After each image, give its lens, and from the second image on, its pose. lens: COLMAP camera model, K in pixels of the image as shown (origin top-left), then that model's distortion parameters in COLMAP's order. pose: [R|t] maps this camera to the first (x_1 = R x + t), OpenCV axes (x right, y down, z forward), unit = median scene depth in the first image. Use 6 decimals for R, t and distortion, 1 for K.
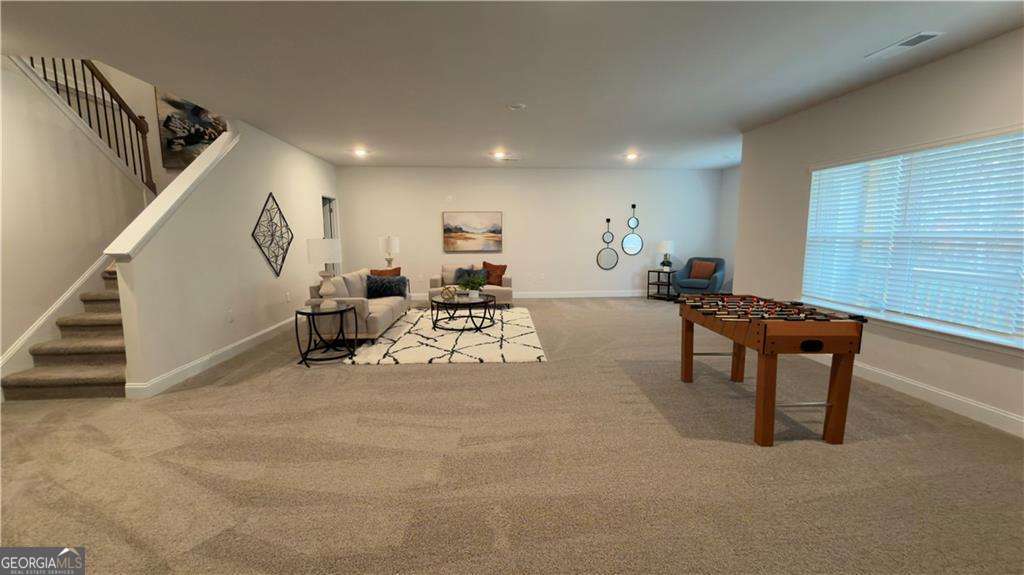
lens RADIAL K [[407.6, 0, 510.8], [0, 407.6, 287.7], [0, 0, 1]] dist [-0.000896, -0.000229]
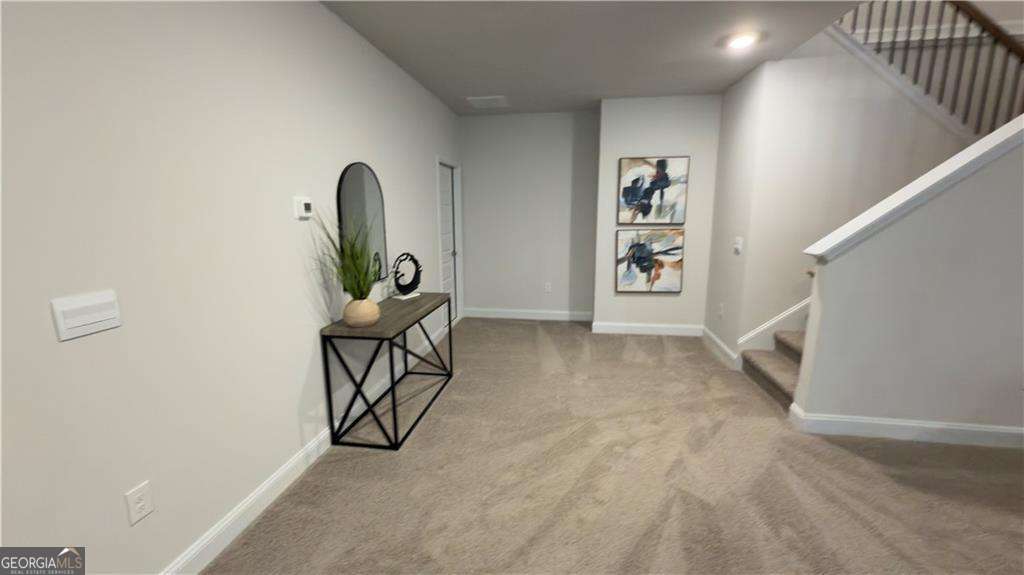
lens RADIAL K [[420.0, 0, 512.0], [0, 420.0, 287.5], [0, 0, 1]] dist [-0.002706, -0.000576]
pose [[-0.225140, 0.180849, -0.957395, -0.021185], [-0.129586, 0.968335, 0.213389, -0.100184], [0.965670, 0.172108, -0.194575, 0.528237]]
